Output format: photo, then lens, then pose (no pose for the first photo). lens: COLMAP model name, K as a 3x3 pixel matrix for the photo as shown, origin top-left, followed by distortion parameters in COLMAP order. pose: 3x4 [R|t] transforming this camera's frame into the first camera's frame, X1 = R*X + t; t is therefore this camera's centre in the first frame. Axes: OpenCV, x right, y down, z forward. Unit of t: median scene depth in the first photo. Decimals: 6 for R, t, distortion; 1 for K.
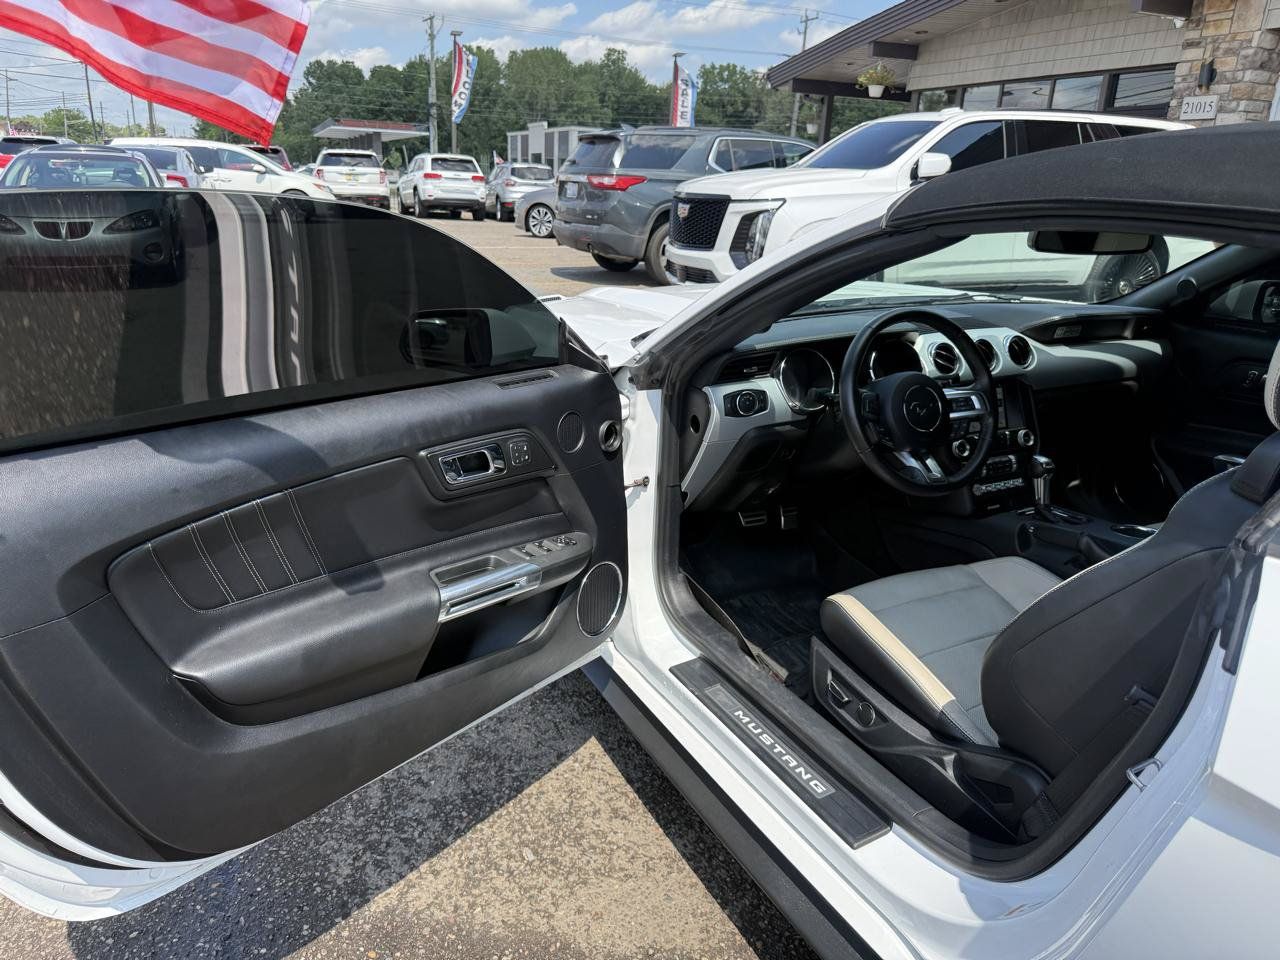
lens RADIAL K [[908.2, 0, 631.1], [0, 908.2, 489.4], [0, 0, 1]] dist [0.001186, -0.009223]
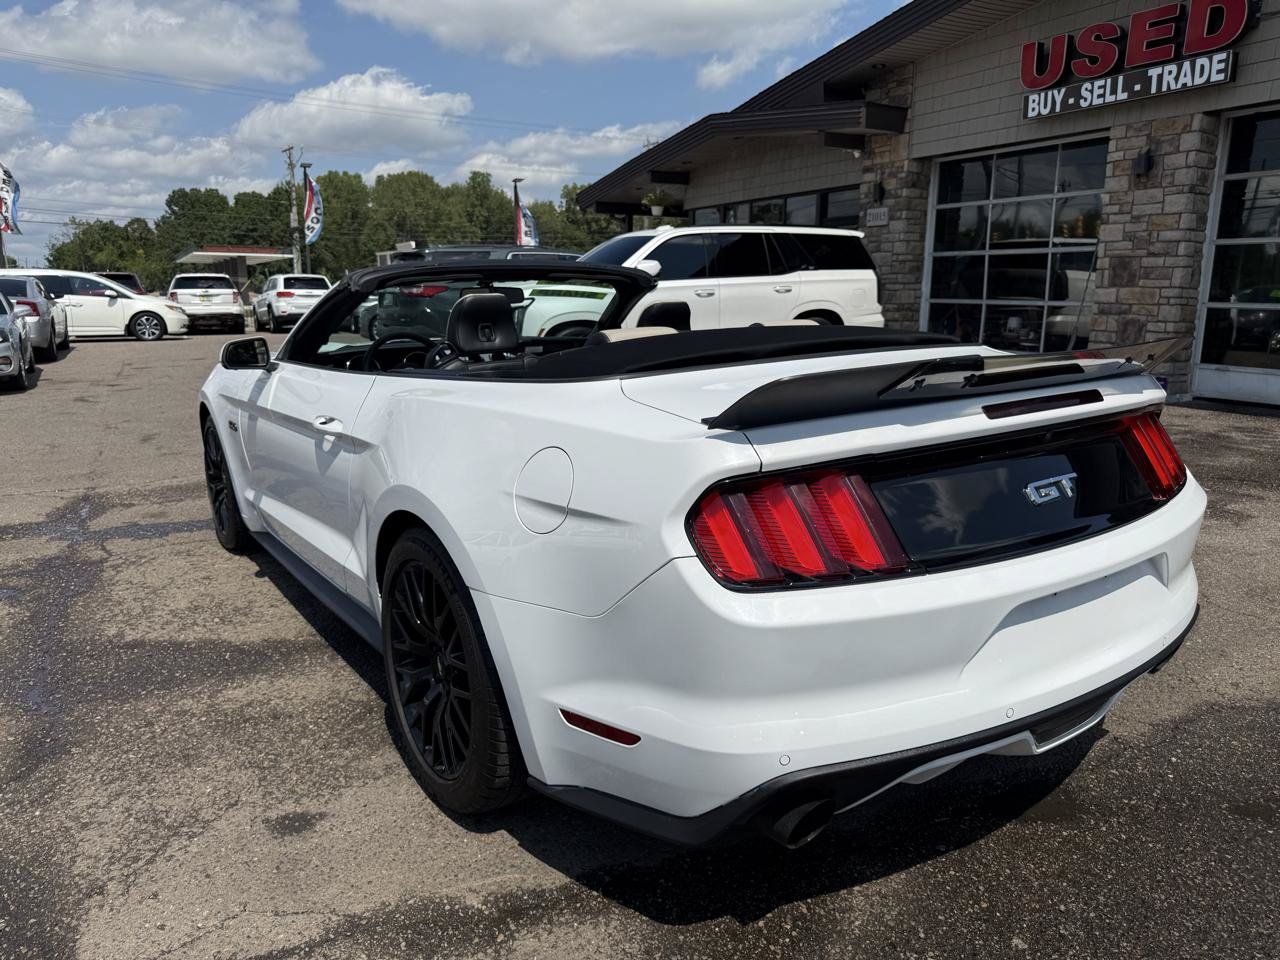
lens RADIAL K [[909.1, 0, 632.3], [0, 909.1, 478.9], [0, 0, 1]] dist [-0.000610, -0.007846]
pose [[0.989946, -0.063563, 0.126359, 0.064601], [0.078720, 0.989790, -0.118824, 0.049509], [-0.117516, 0.127576, 0.984842, -0.124158]]
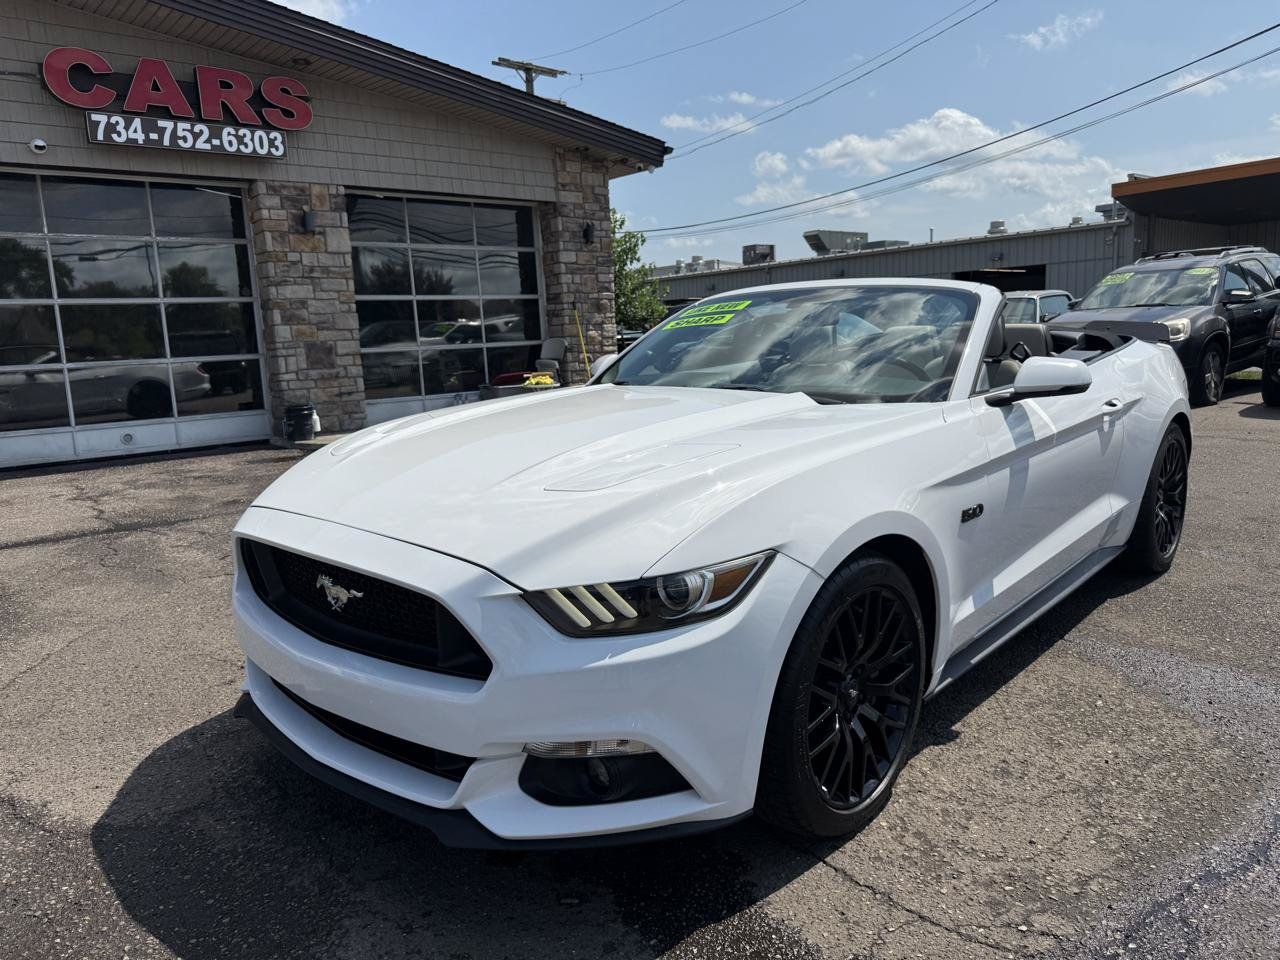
lens RADIAL K [[911.6, 0, 632.8], [0, 911.6, 486.2], [0, 0, 1]] dist [-0.002294, -0.007206]
pose [[-0.339617, -0.181375, 0.922910, -0.143793], [0.329323, 0.896188, 0.297310, -0.077825], [-0.881026, 0.404907, -0.244630, 0.230346]]
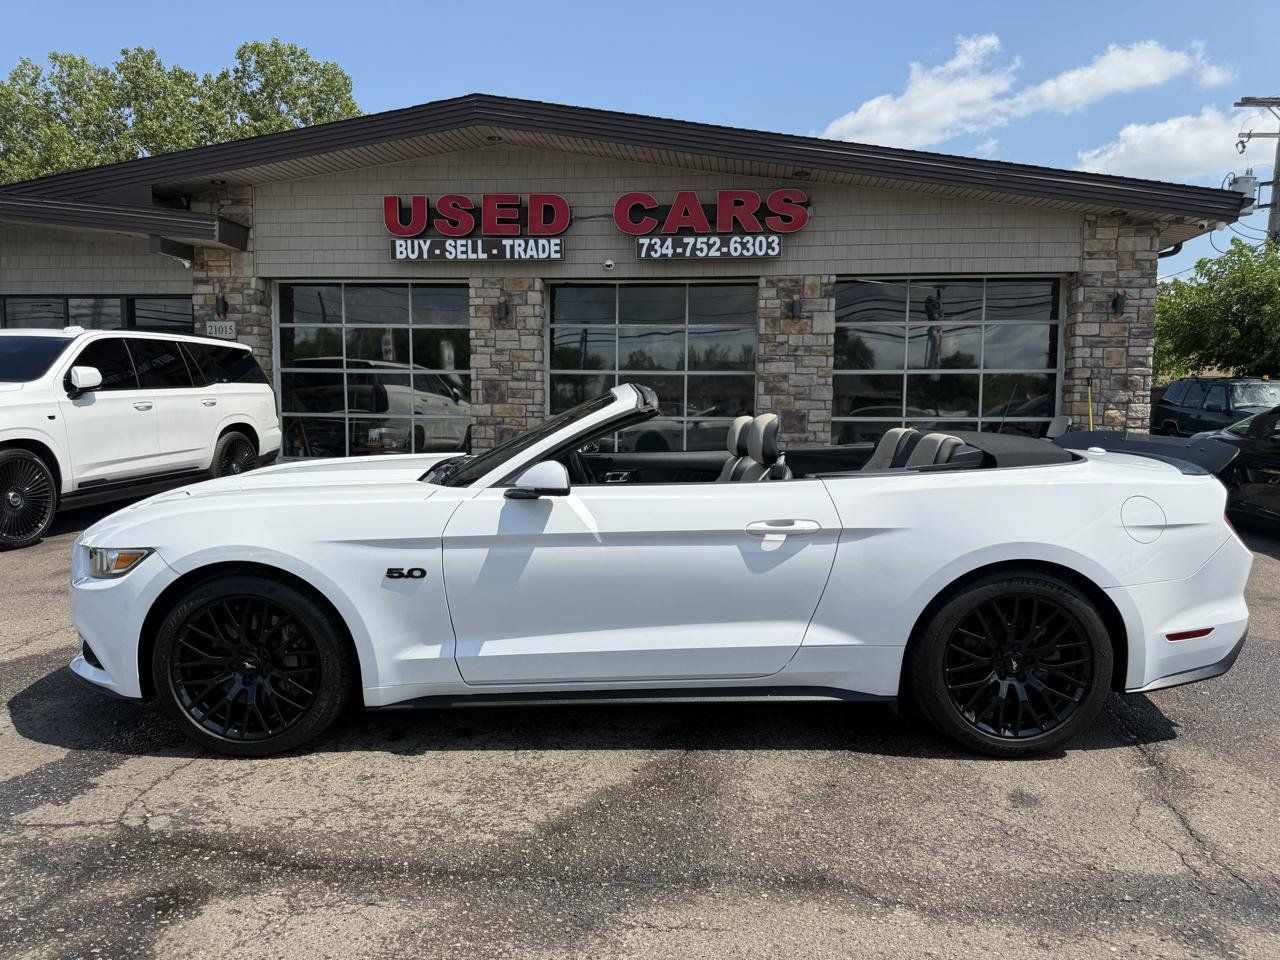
lens RADIAL K [[895.9, 0, 649.9], [0, 895.9, 497.3], [0, 0, 1]] dist [0.073580, -0.108321]
pose [[0.434389, -0.125536, 0.891934, -0.178942], [0.302823, 0.952953, -0.013356, -0.002483], [-0.848295, 0.275900, 0.451967, -0.005144]]
